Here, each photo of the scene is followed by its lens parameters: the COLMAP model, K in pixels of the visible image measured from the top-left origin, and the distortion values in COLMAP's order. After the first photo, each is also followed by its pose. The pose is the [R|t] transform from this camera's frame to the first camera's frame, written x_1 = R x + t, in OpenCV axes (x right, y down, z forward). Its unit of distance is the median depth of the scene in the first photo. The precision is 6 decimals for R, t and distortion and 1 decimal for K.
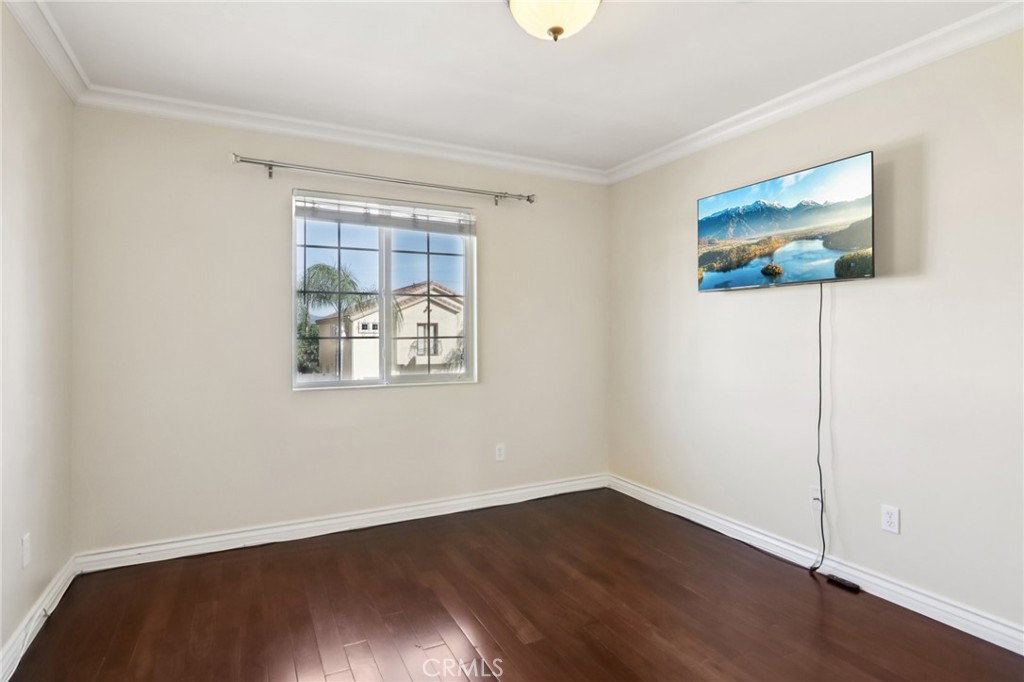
lens RADIAL K [[475.9, 0, 513.1], [0, 475.9, 340.0], [0, 0, 1]] dist [-0.010155, -0.000149]
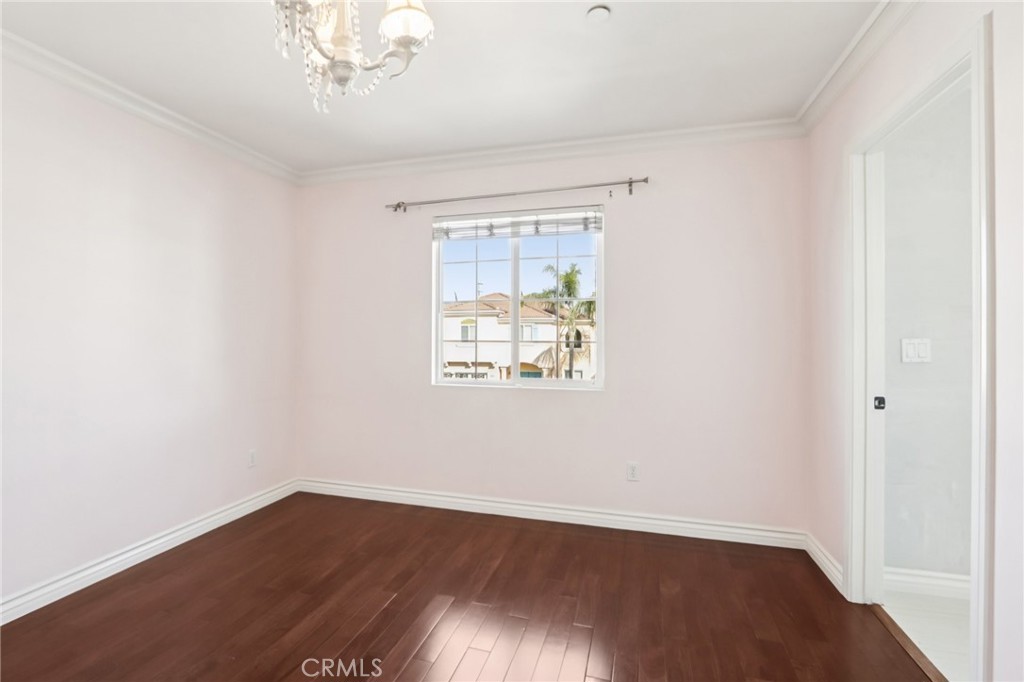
lens RADIAL K [[475.9, 0, 514.8], [0, 475.9, 341.4], [0, 0, 1]] dist [-0.010155, -0.000149]
pose [[0.752647, 0.003107, -0.658417, 0.413516], [-0.005884, 0.999981, -0.002008, -0.002370], [0.658398, 0.005386, 0.752650, 0.185360]]
